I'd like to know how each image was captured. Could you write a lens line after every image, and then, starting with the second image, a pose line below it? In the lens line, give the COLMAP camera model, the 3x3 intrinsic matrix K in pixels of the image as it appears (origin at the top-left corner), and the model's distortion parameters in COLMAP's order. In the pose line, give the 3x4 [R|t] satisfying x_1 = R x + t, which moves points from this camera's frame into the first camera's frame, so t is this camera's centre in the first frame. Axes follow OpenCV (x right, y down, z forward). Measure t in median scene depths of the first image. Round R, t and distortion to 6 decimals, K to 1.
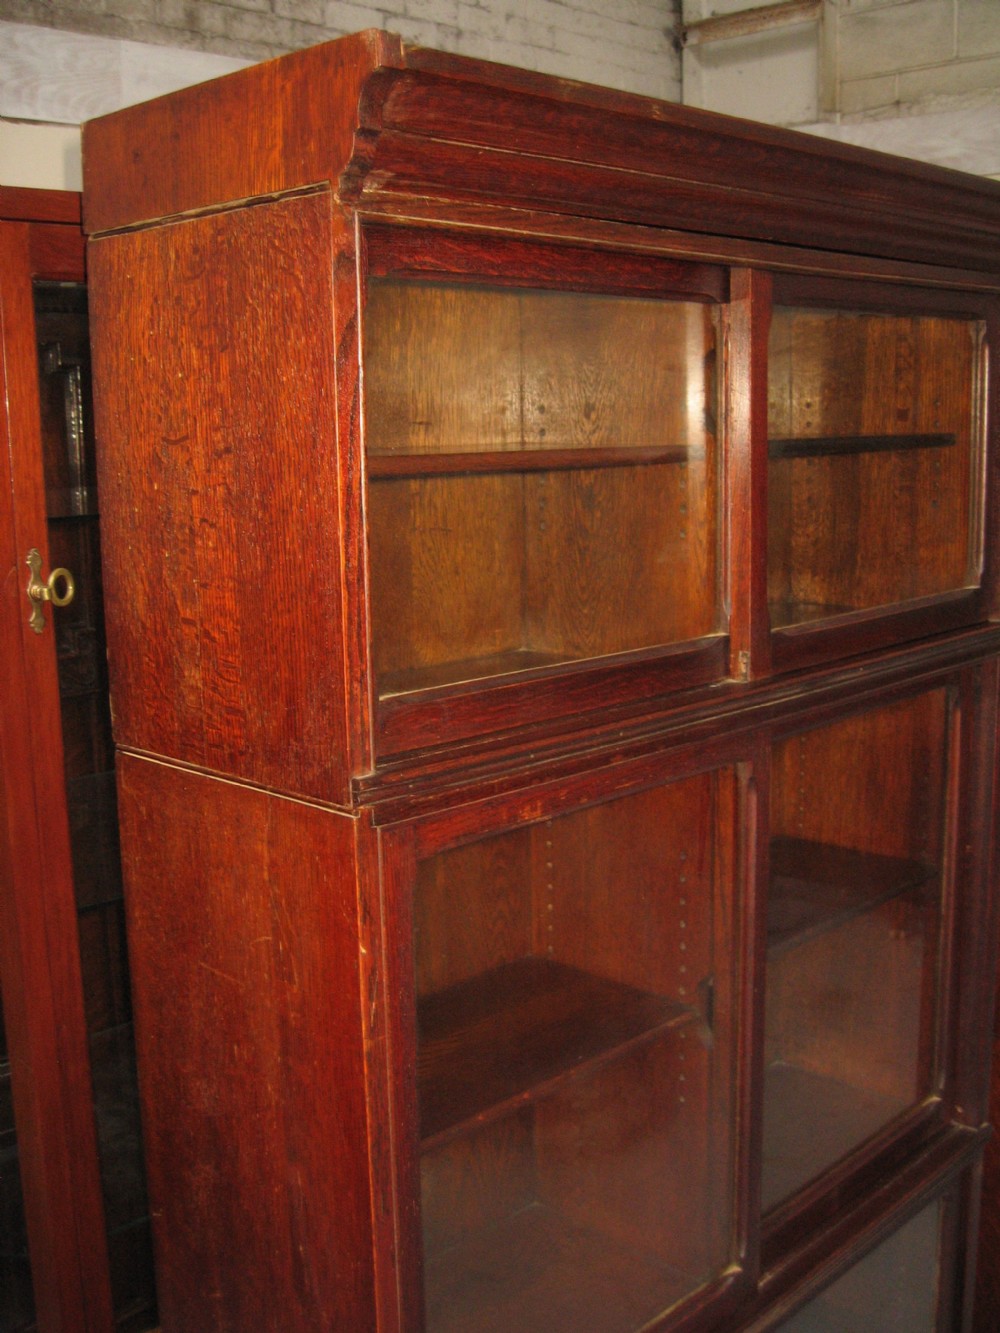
lens RADIAL K [[1454.5, 0, 492.4], [0, 1454.5, 663.1], [0, 0, 1]] dist [-0.140212, 0.114402]
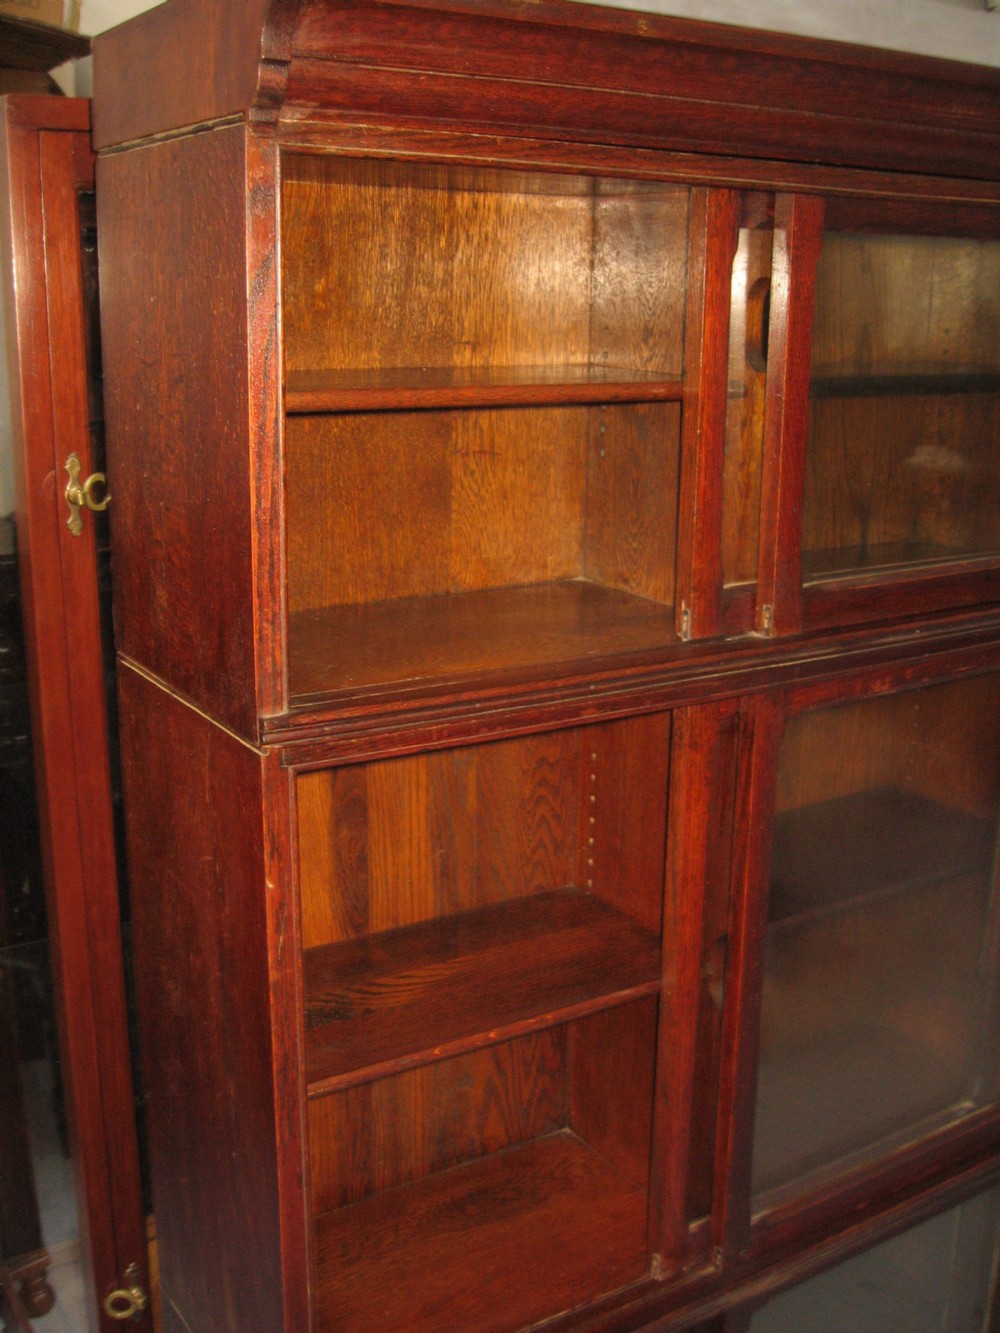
lens RADIAL K [[1454.5, 0, 492.4], [0, 1454.5, 663.1], [0, 0, 1]] dist [-0.140212, 0.114402]
pose [[0.974503, 0.086924, -0.206854, 0.241567], [-0.068529, 0.993163, 0.094500, -0.058082], [0.213654, -0.077915, 0.973797, 0.055323]]
